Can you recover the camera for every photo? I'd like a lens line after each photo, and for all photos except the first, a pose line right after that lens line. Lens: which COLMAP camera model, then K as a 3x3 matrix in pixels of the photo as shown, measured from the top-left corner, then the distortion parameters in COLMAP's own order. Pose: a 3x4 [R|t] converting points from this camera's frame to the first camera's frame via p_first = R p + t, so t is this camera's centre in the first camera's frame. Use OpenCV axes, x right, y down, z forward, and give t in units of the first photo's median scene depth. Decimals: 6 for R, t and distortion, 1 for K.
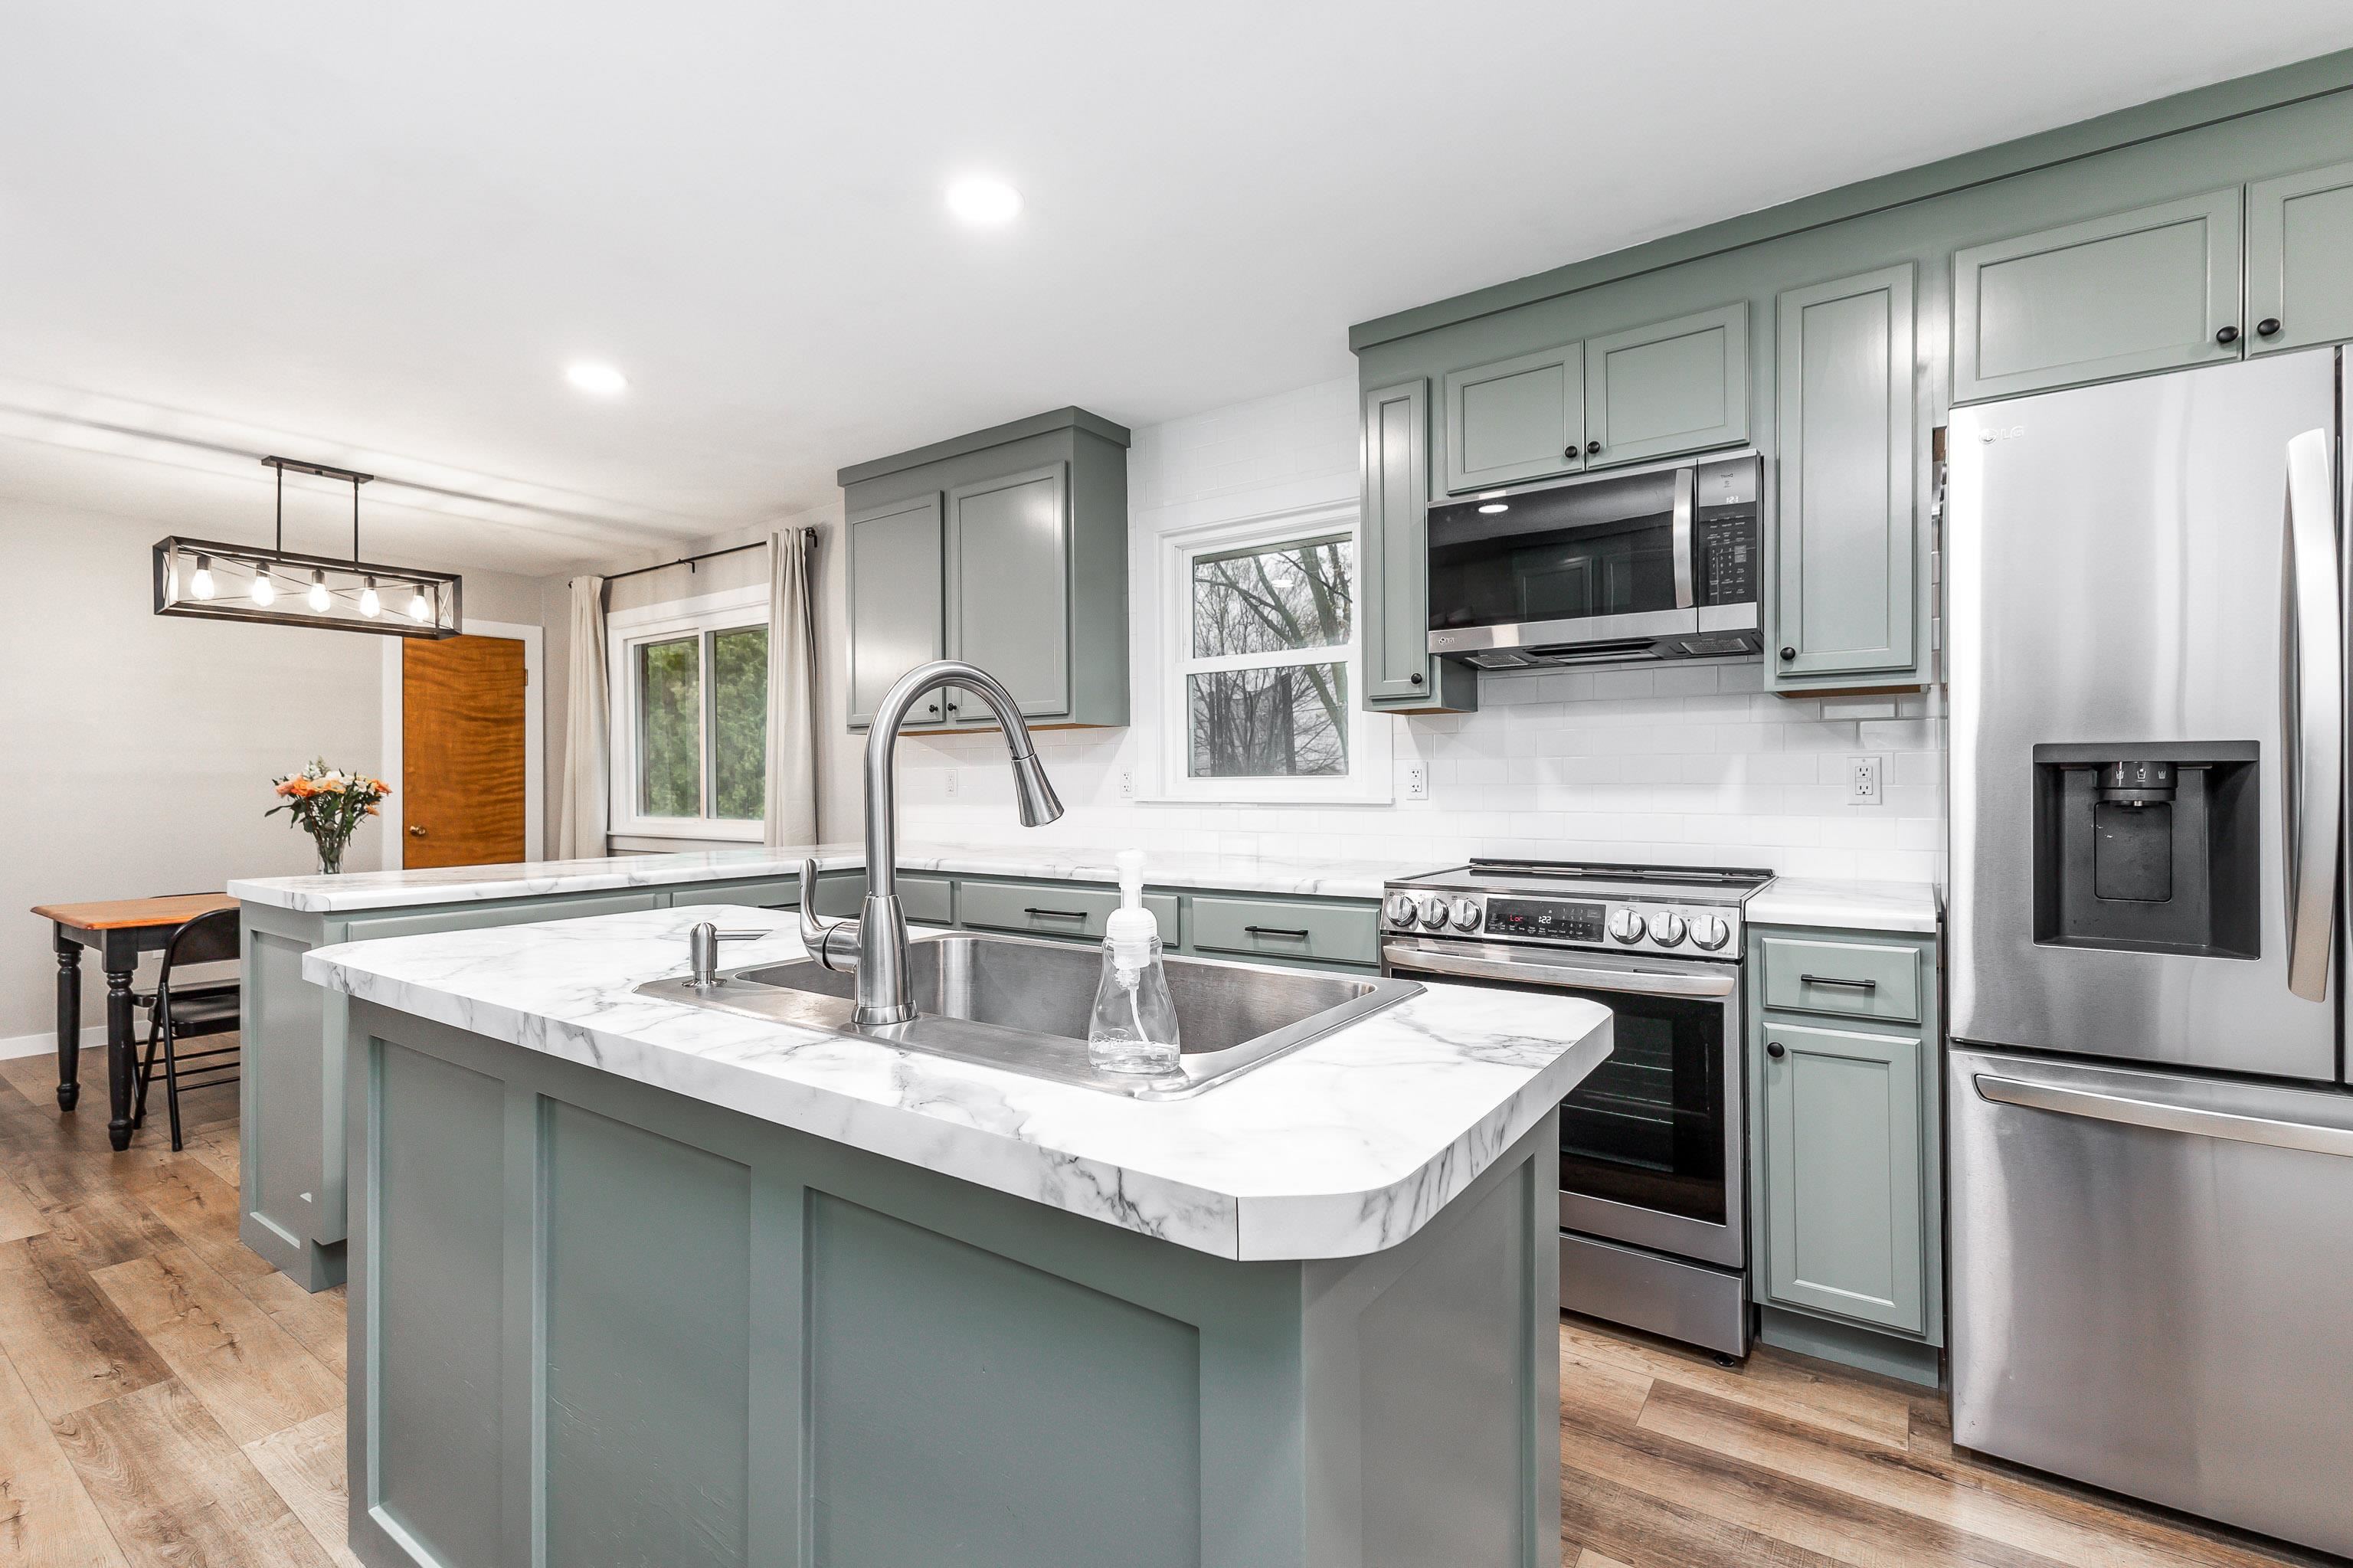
lens RADIAL K [[1040.4, 0, 1188.1], [0, 1040.4, 778.0], [0, 0, 1]] dist [0.014638, -0.005260]
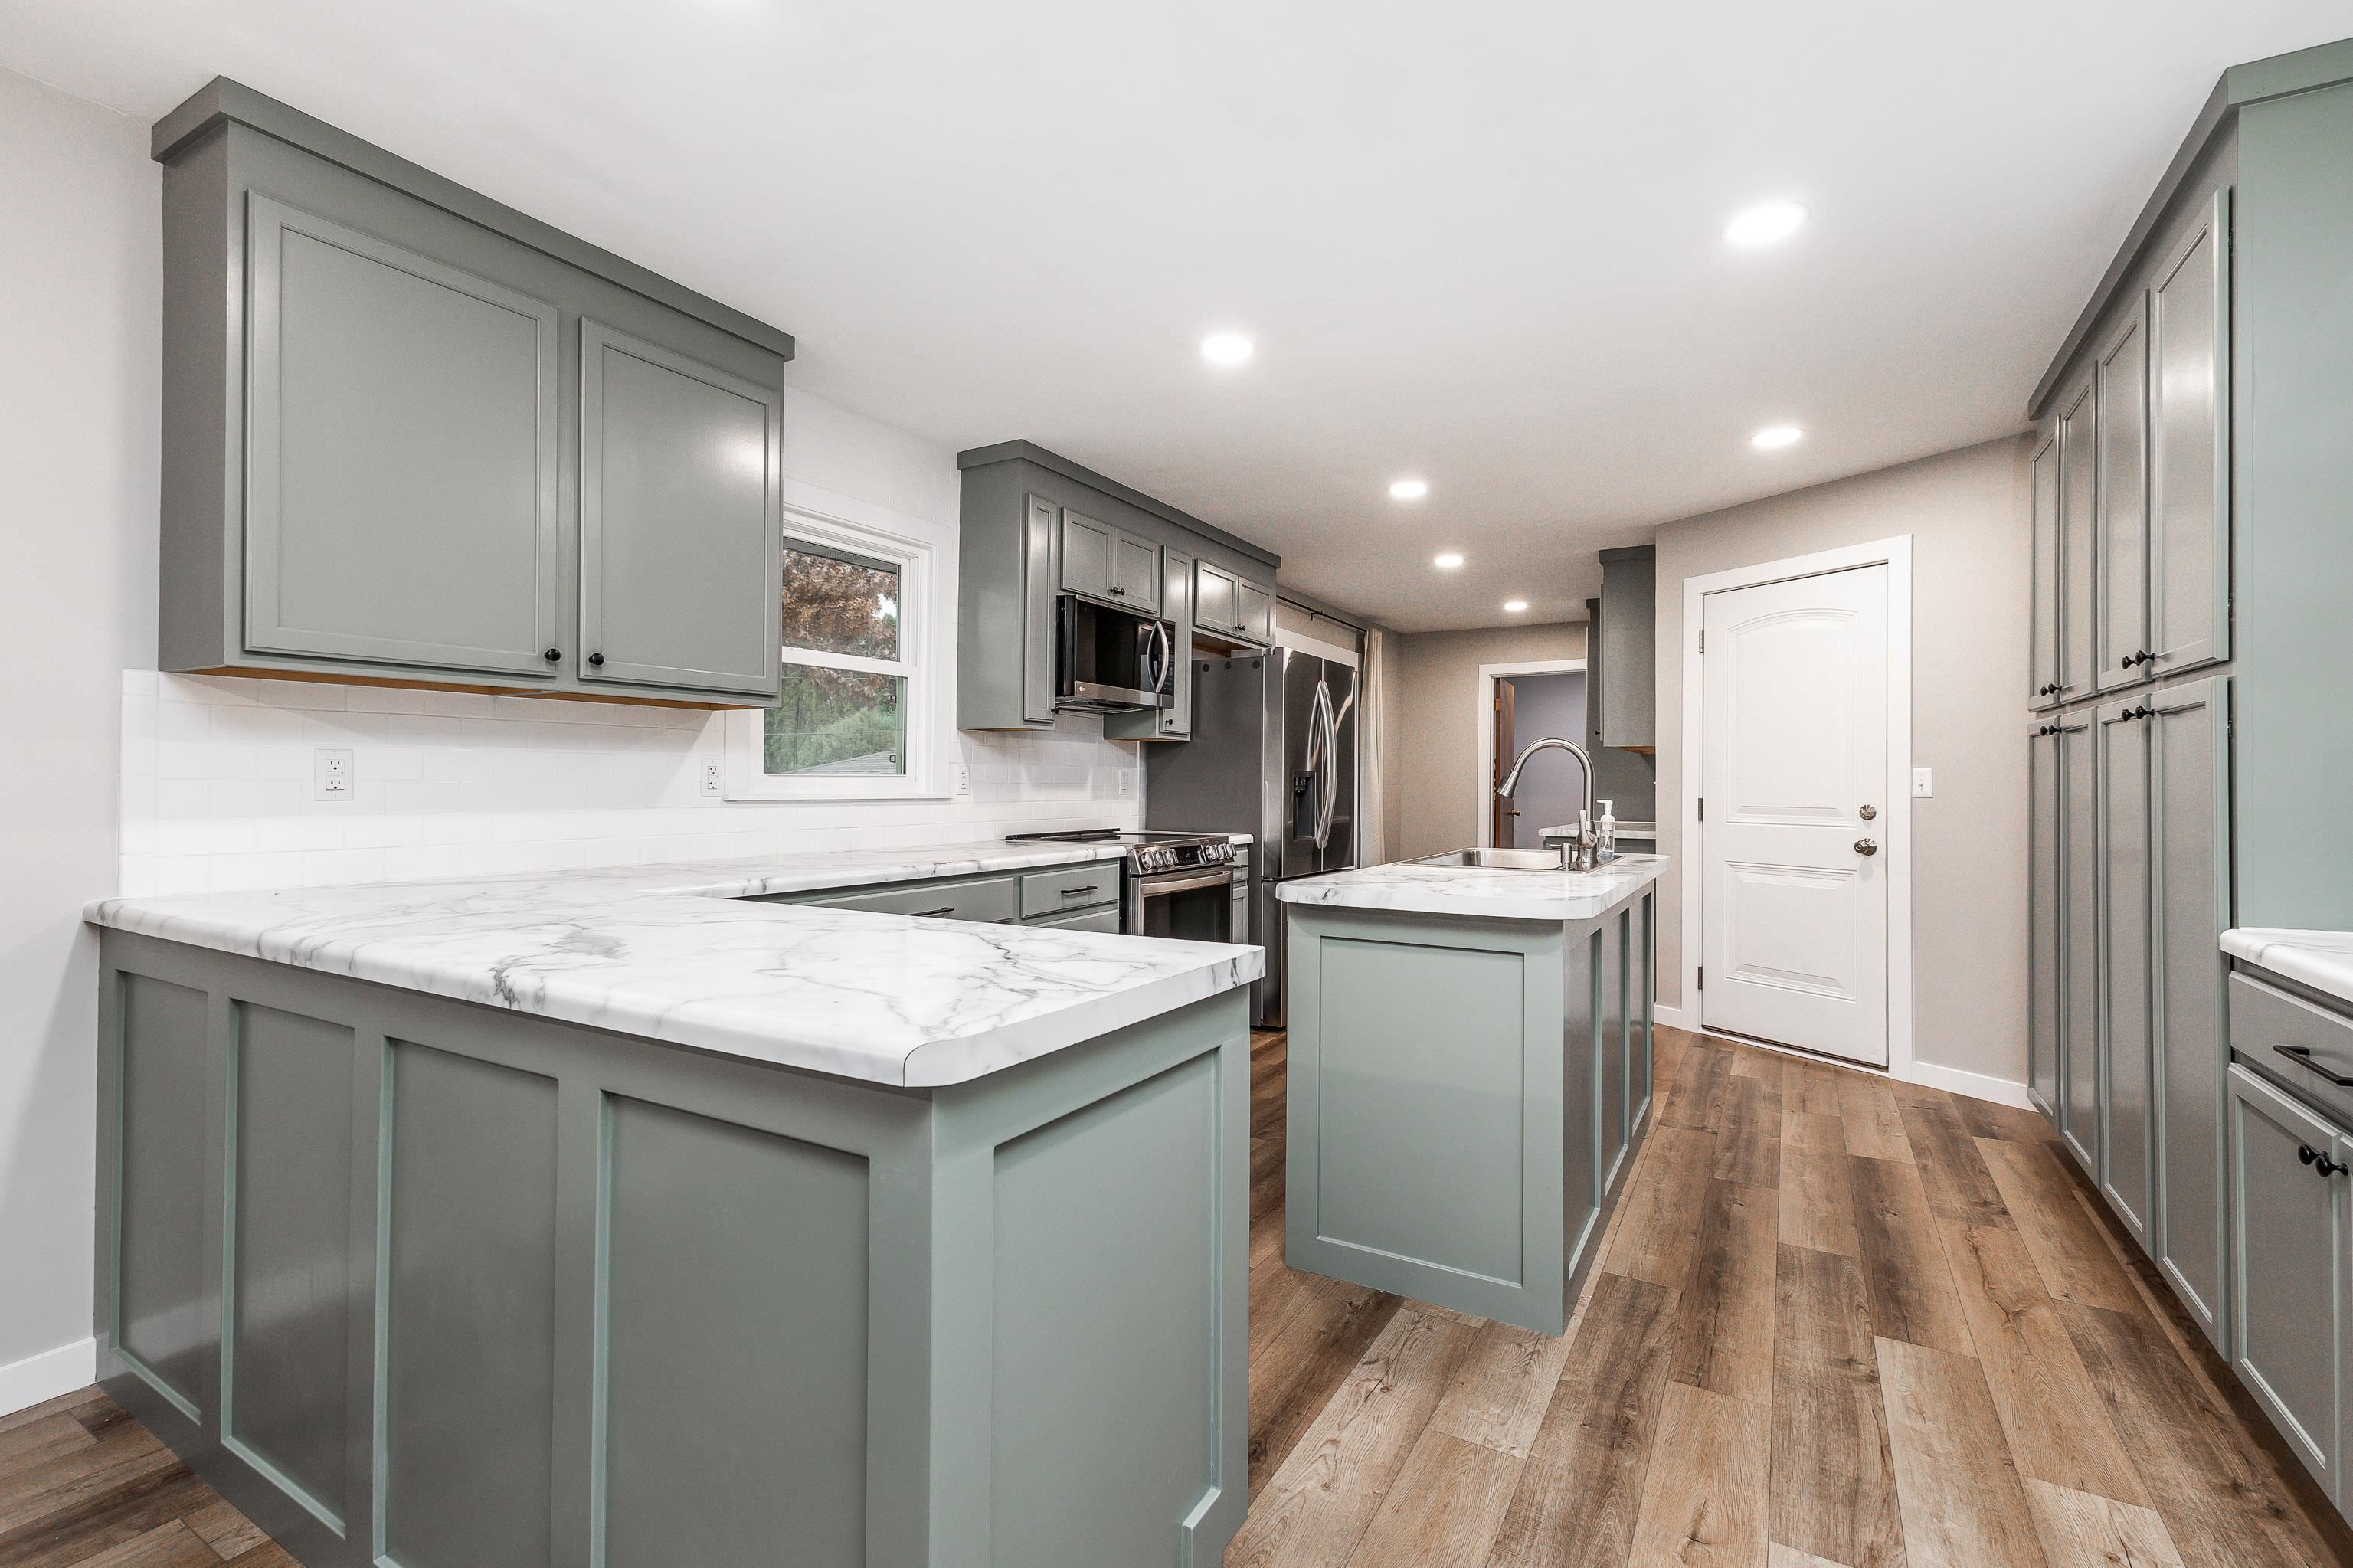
lens RADIAL K [[1040.4, 0, 1191.1], [0, 1040.4, 777.1], [0, 0, 1]] dist [0.014638, -0.005260]
pose [[-0.084302, 0.012995, 0.996355, -0.855761], [-0.006515, 0.999886, -0.013593, 0.011224], [-0.996419, -0.007638, -0.084208, 0.646593]]
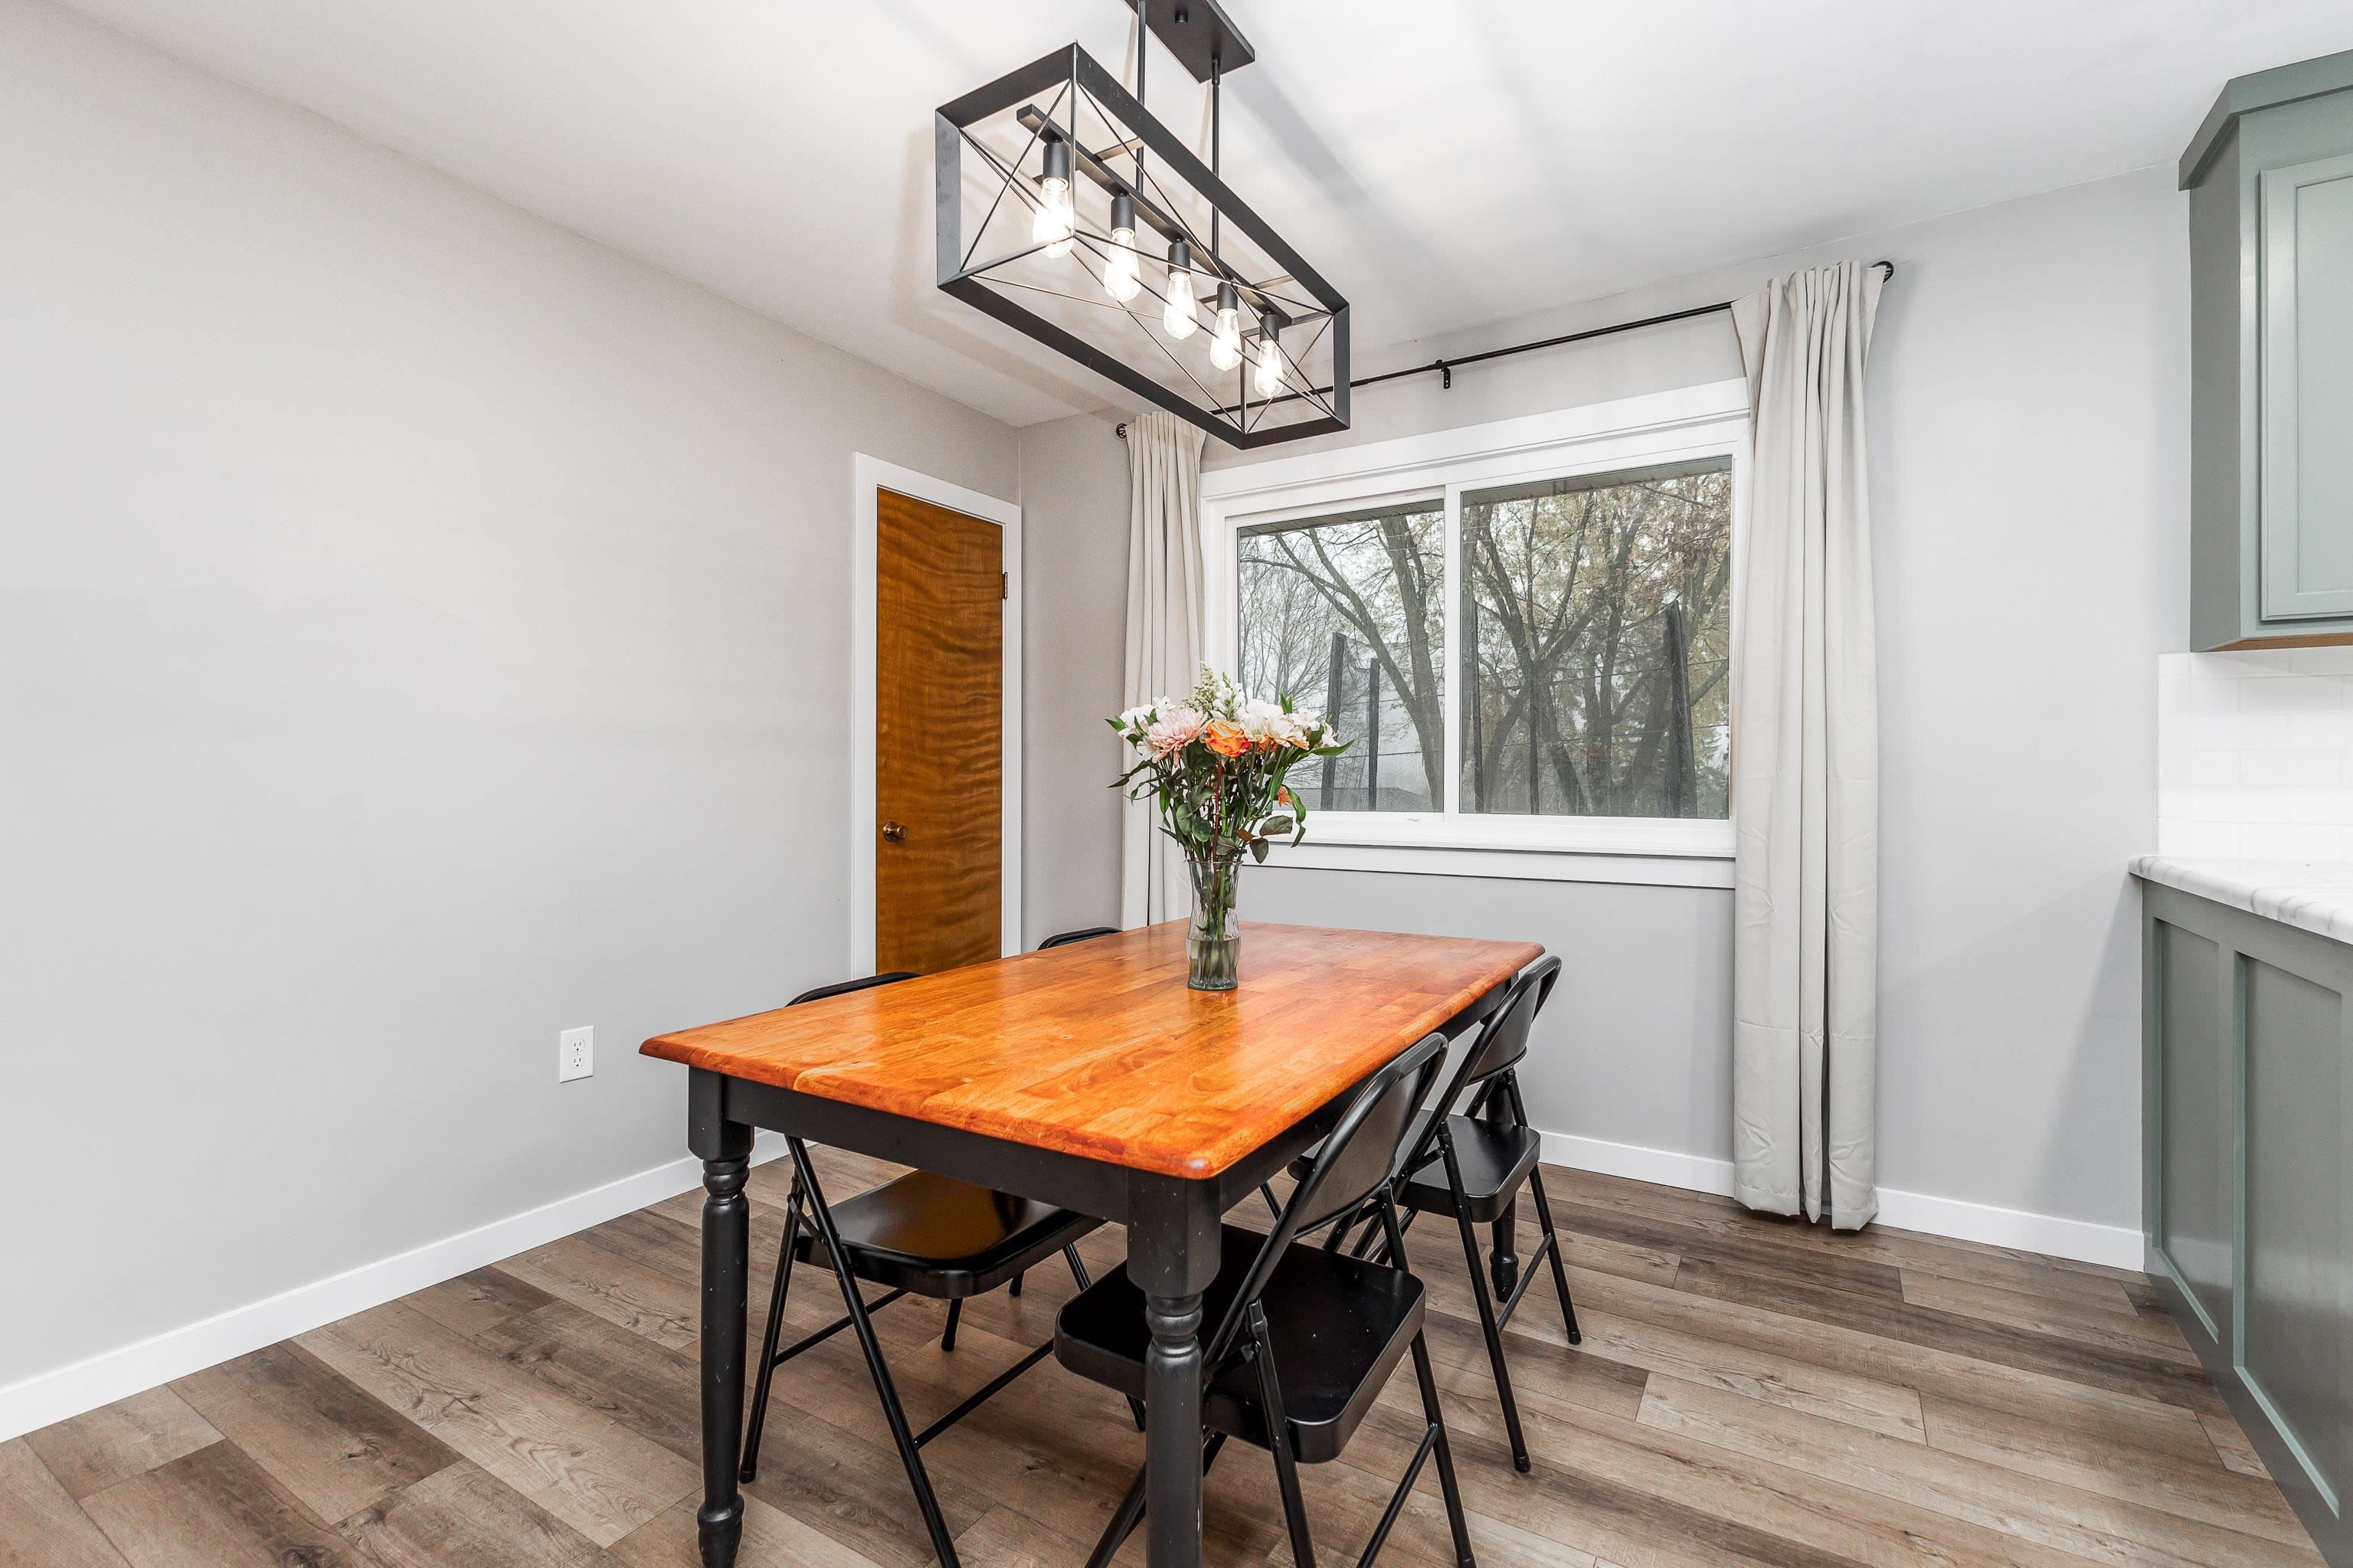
lens RADIAL K [[1040.4, 0, 1180.9], [0, 1040.4, 777.4], [0, 0, 1]] dist [0.014638, -0.005260]
pose [[0.998013, 0.006476, 0.062673, -0.877257], [-0.006627, 0.999976, 0.002205, 0.025081], [-0.062657, -0.002616, 0.998032, 0.578373]]
